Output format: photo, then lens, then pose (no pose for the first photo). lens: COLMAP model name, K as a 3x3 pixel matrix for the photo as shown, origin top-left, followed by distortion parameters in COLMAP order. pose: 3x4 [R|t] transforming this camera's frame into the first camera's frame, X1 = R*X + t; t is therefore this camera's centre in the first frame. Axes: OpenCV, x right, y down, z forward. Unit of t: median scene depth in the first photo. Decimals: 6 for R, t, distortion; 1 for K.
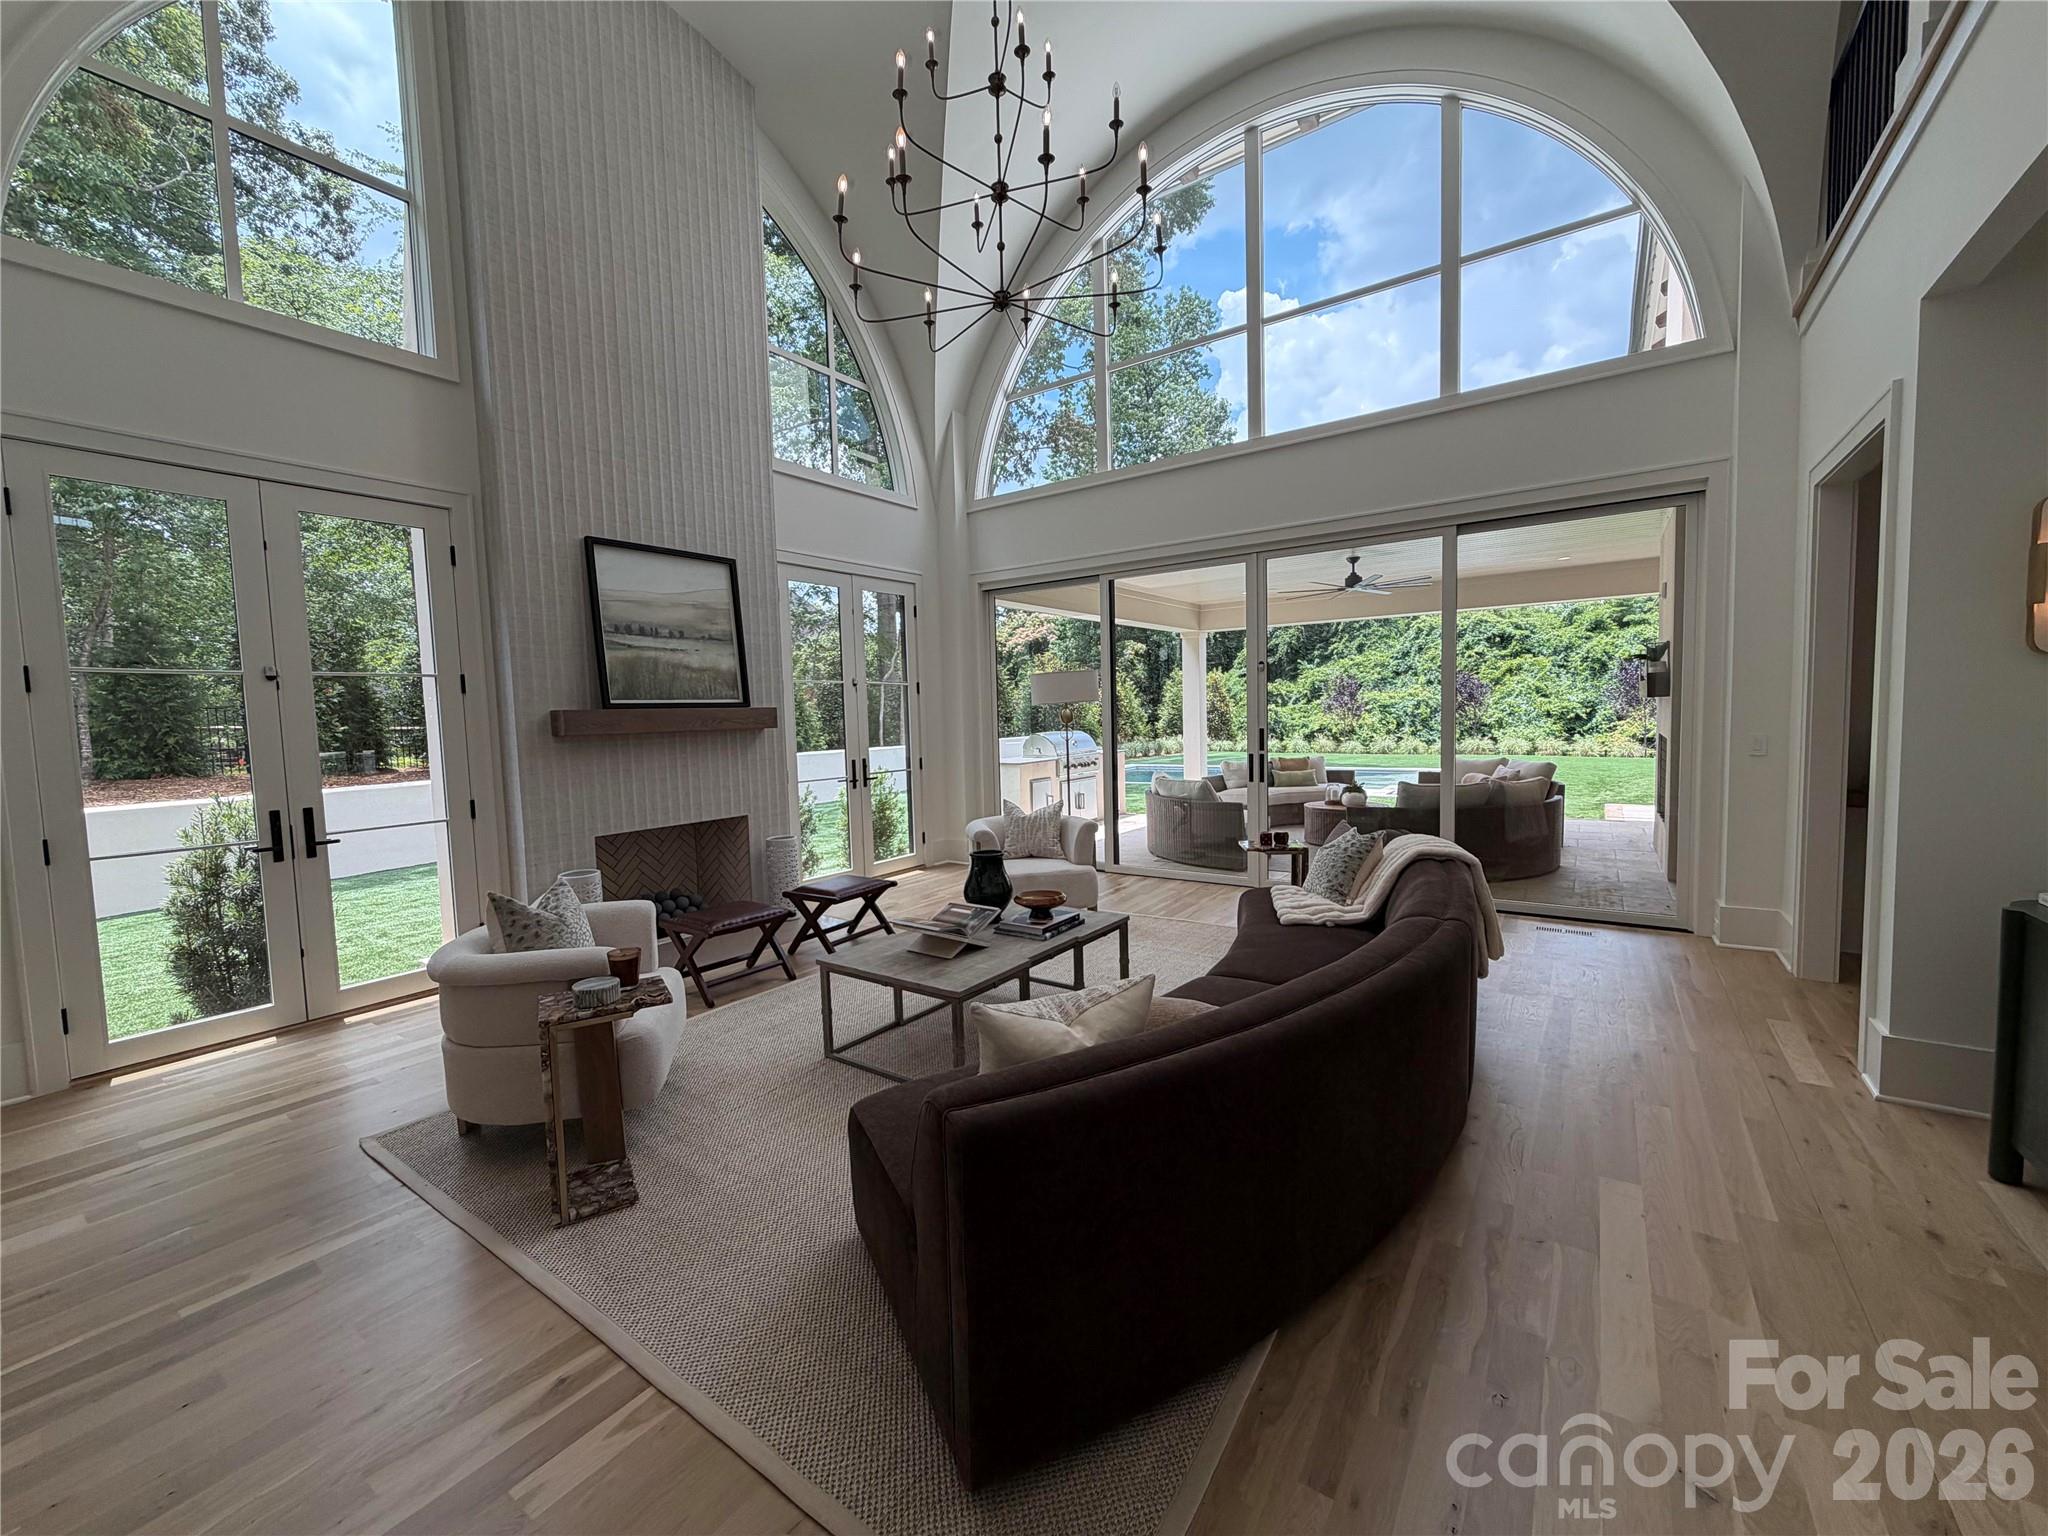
lens RADIAL K [[816.6, 0, 1013.3], [0, 816.6, 764.9], [0, 0, 1]] dist [-0.000437, -0.000119]
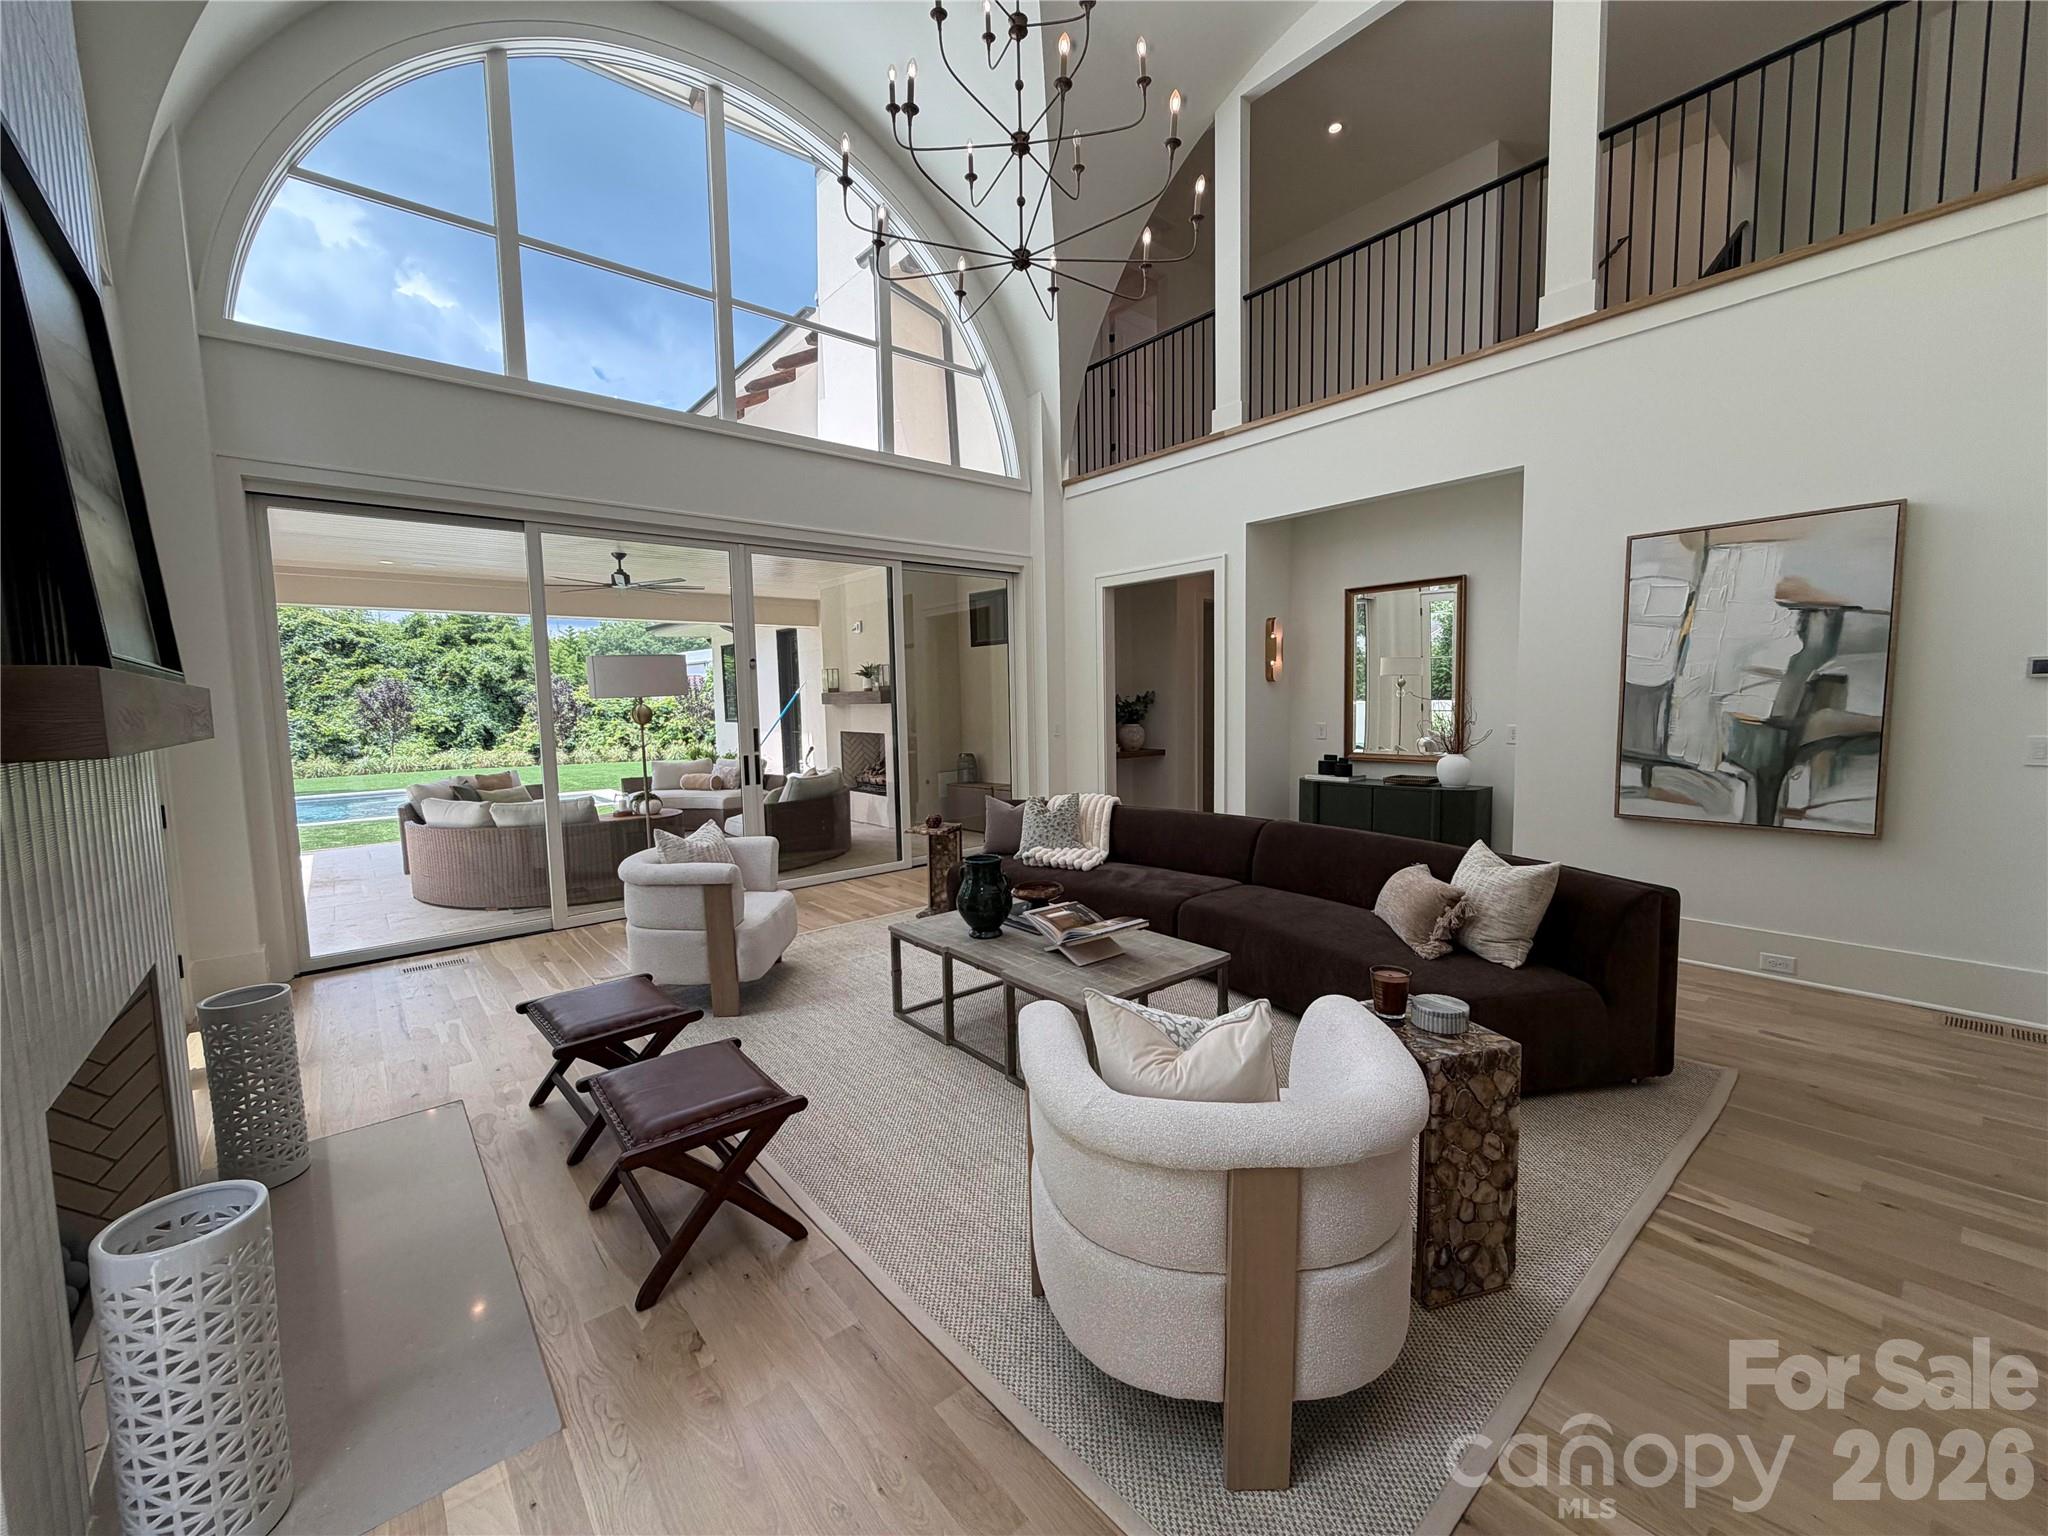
lens RADIAL K [[816.6, 0, 1013.3], [0, 816.6, 764.9], [0, 0, 1]] dist [-0.000437, -0.000119]
pose [[0.250084, -0.055261, 0.966646, -0.097495], [0.075339, 0.996454, 0.037473, -0.002662], [-0.965289, 0.063455, 0.253360, 0.082557]]
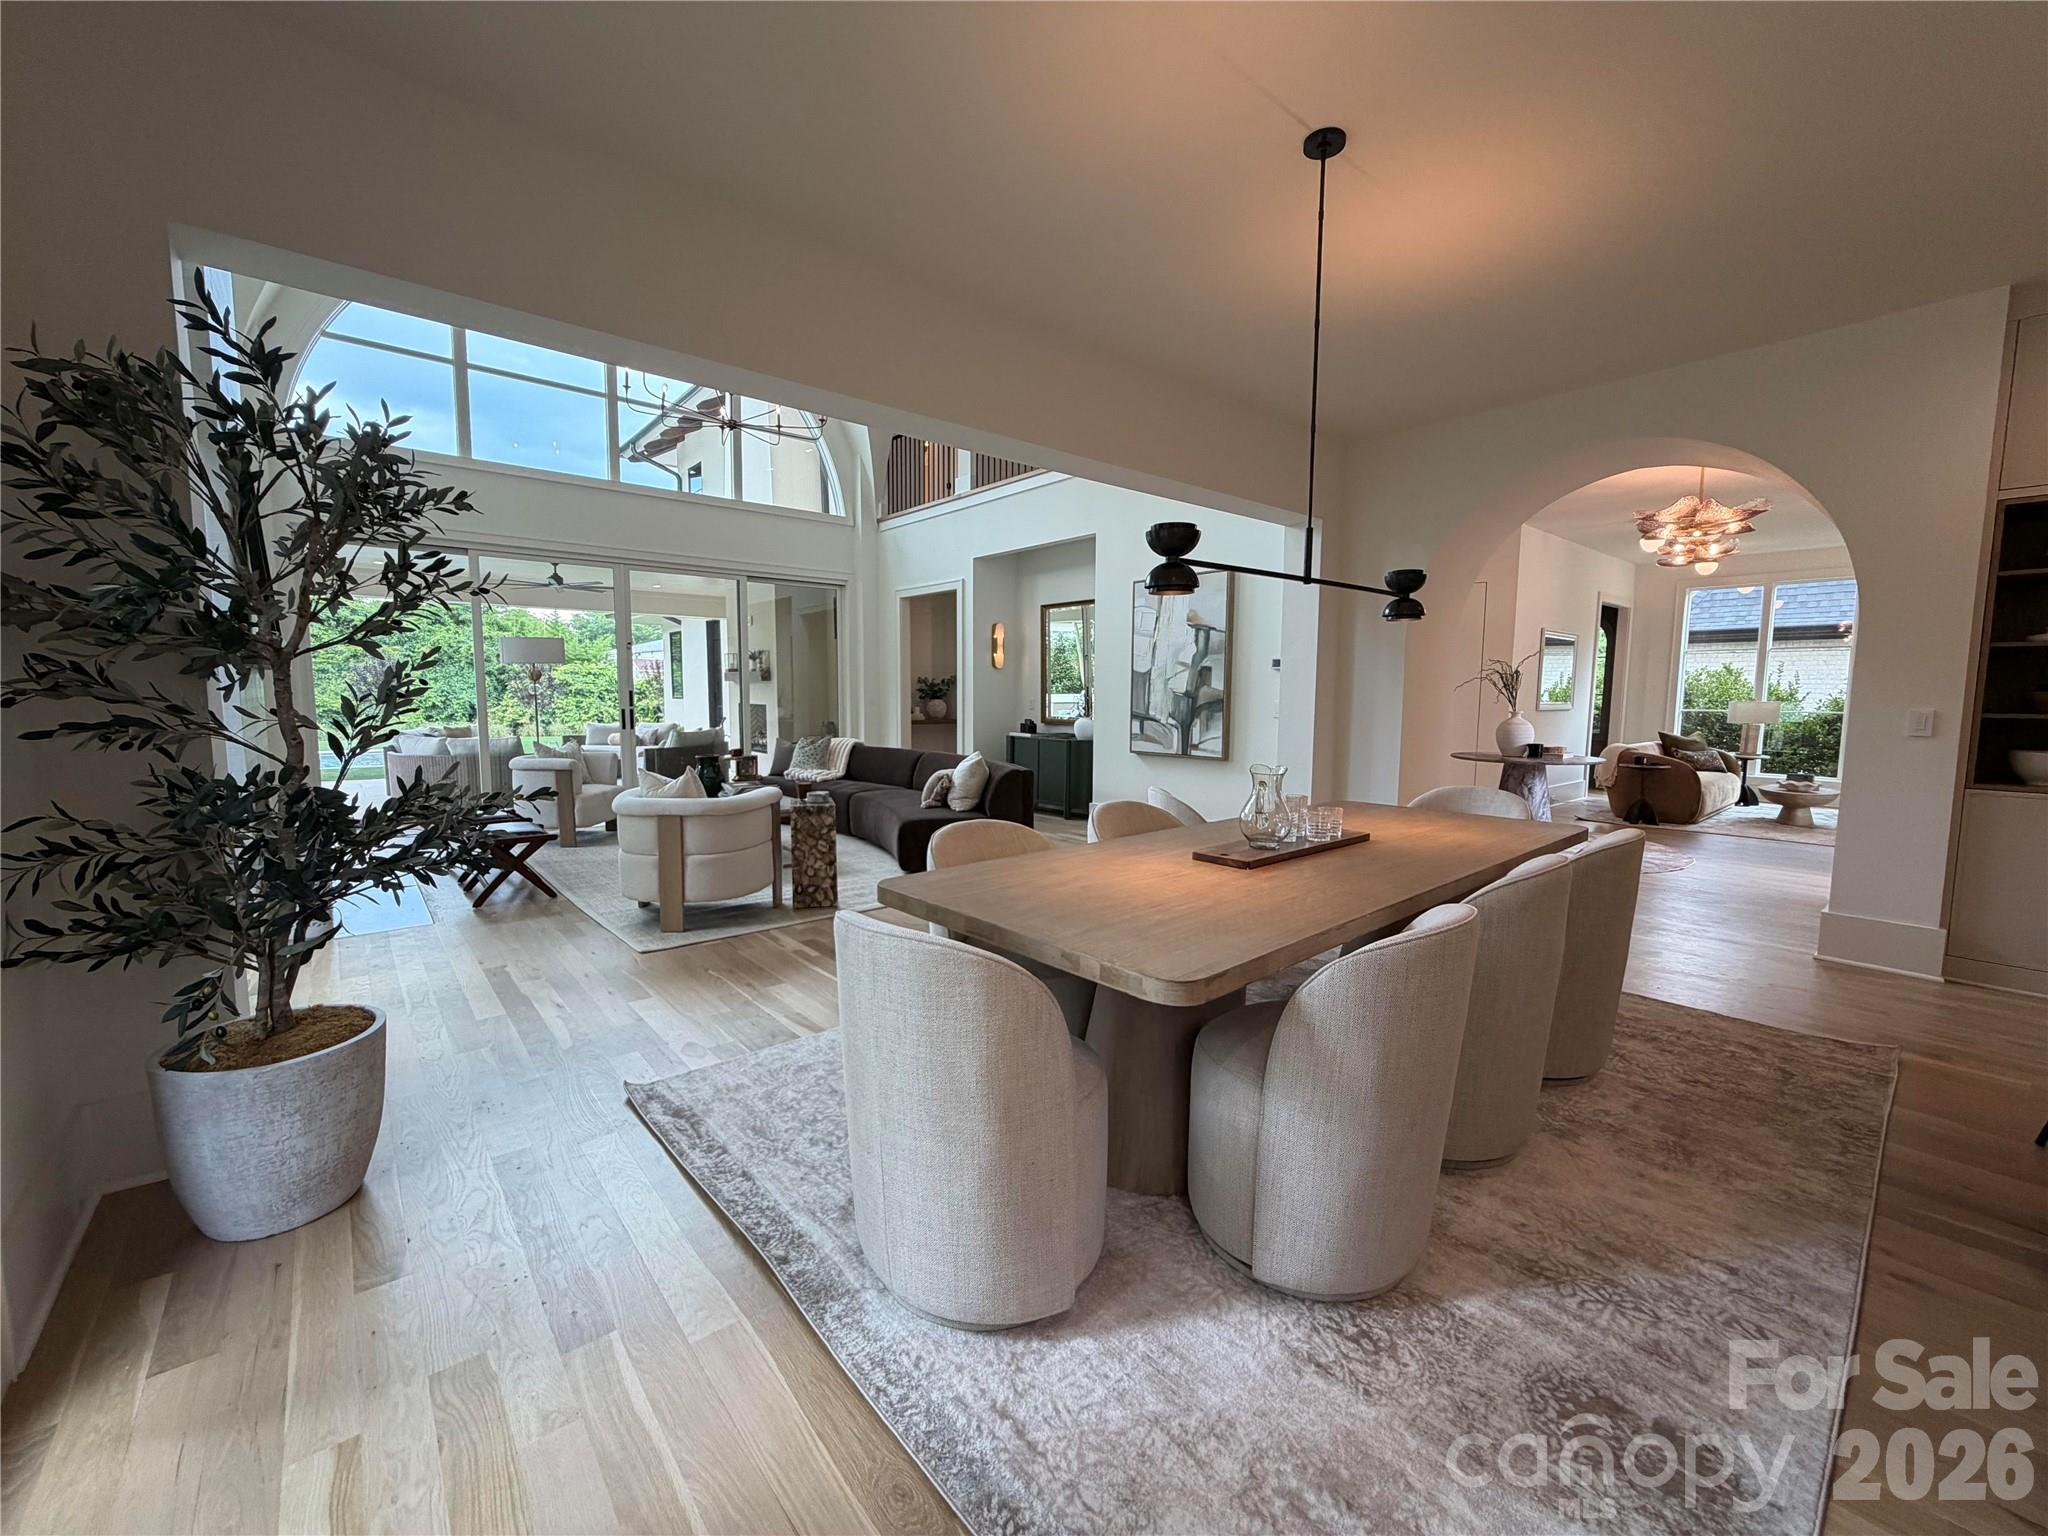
lens RADIAL K [[827.2, 0, 1010.6], [0, 827.2, 764.7], [0, 0, 1]] dist [0.010609, -0.000111]
pose [[0.255130, -0.054060, 0.965394, -0.160883], [0.050434, 0.997821, 0.042547, 0.009614], [-0.965590, 0.037834, 0.257301, 0.001818]]
